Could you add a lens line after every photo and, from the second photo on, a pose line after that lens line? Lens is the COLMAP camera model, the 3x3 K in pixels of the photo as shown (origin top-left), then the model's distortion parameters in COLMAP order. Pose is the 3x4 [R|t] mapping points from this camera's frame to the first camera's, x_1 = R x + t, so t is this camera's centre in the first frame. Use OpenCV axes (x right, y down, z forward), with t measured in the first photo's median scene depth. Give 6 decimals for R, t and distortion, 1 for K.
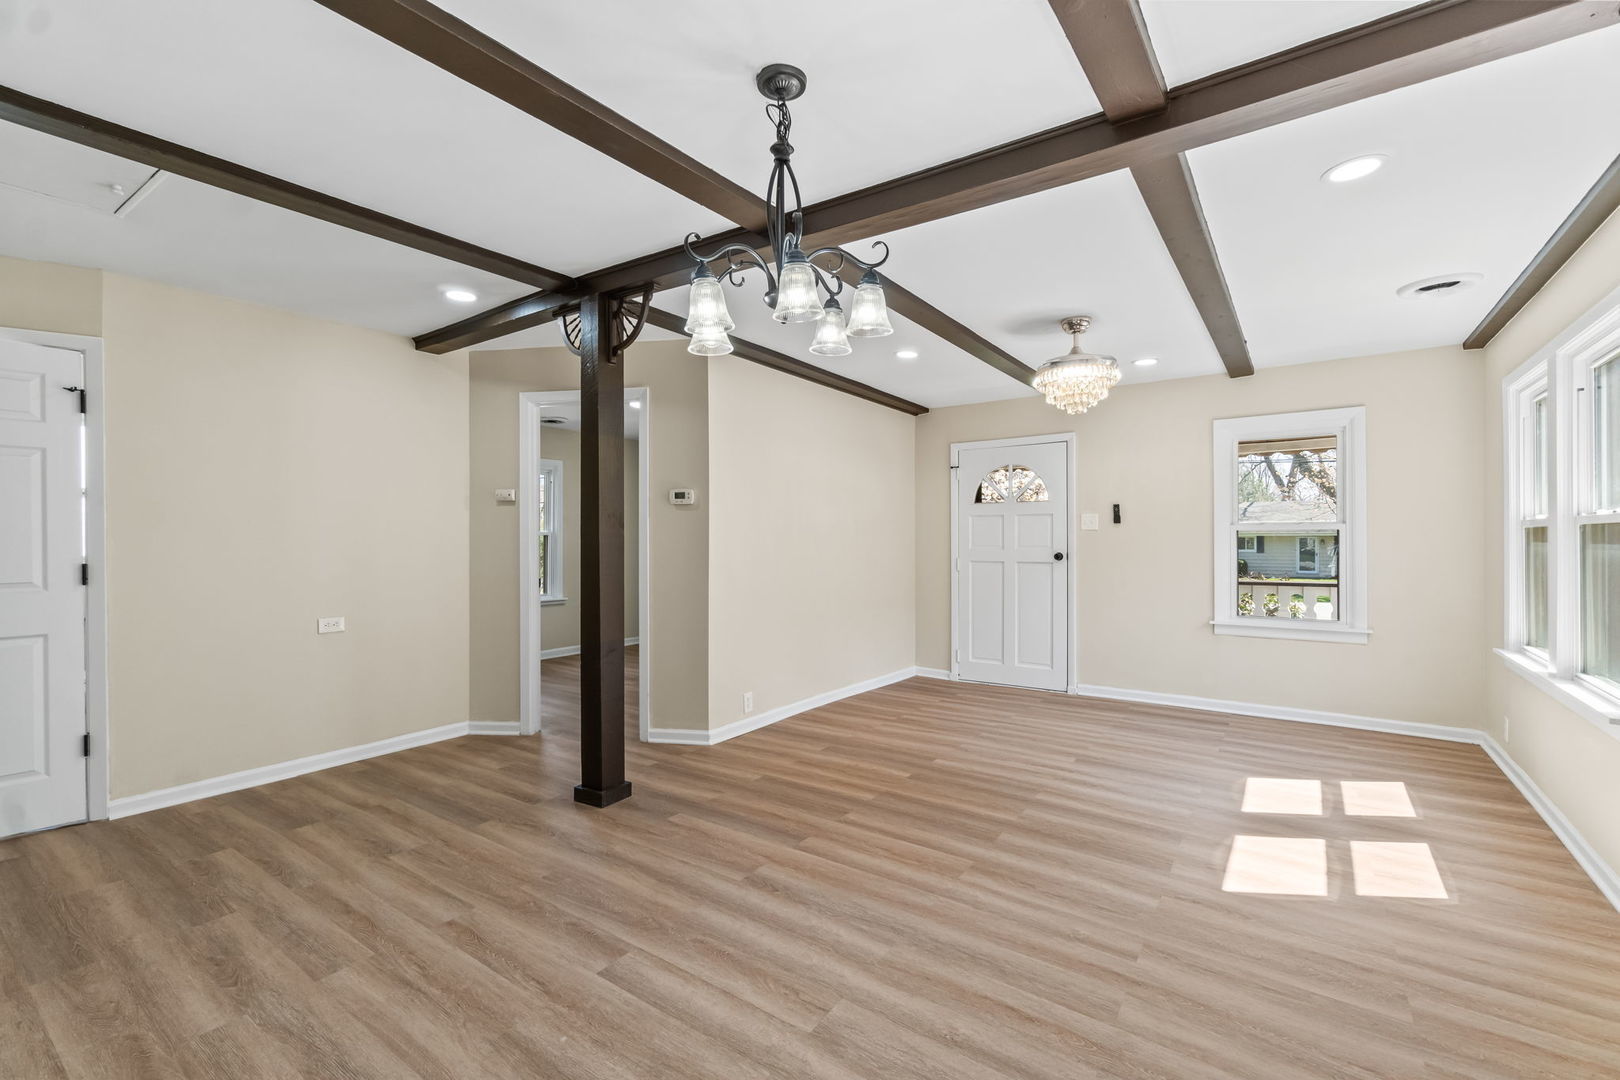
lens RADIAL K [[700.5, 0, 809.1], [0, 700.5, 539.2], [0, 0, 1]] dist [0.001059, 0.000849]
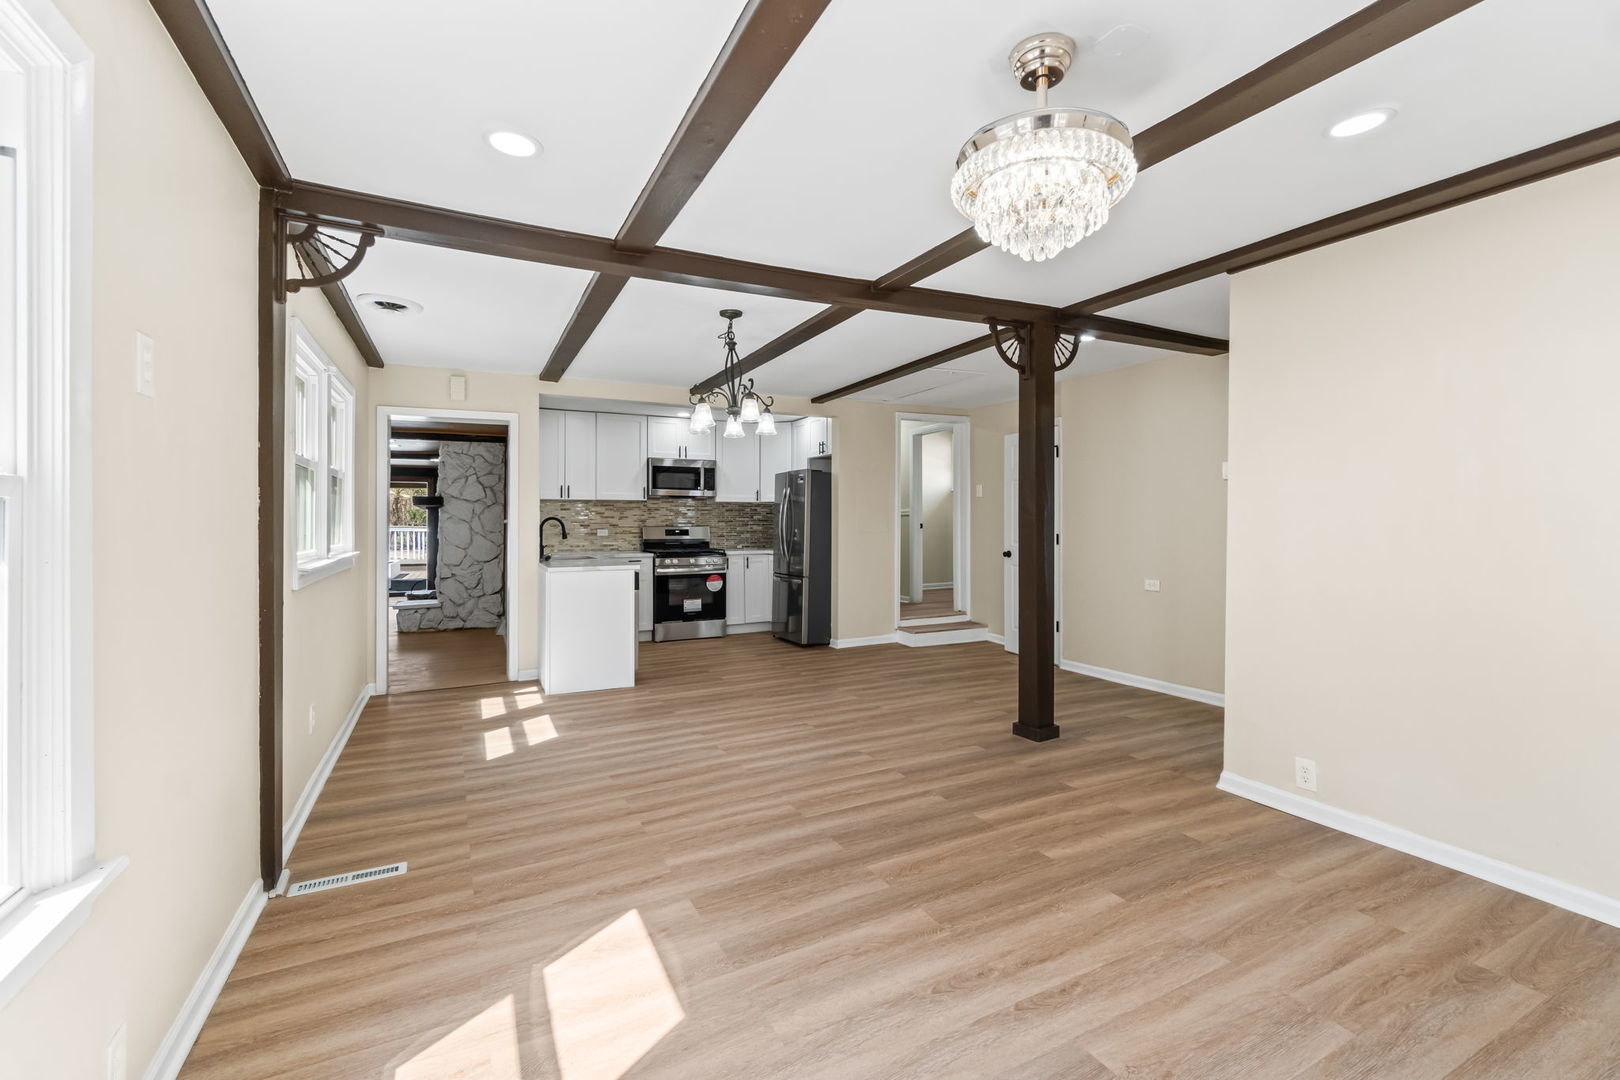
lens RADIAL K [[700.5, 0, 810.3], [0, 700.5, 525.4], [0, 0, 1]] dist [0.001059, 0.000849]
pose [[-0.465816, 0.007261, -0.884852, 1.224687], [-0.002256, 0.999953, 0.009393, -0.008618], [0.884879, 0.006371, -0.465778, 1.544073]]
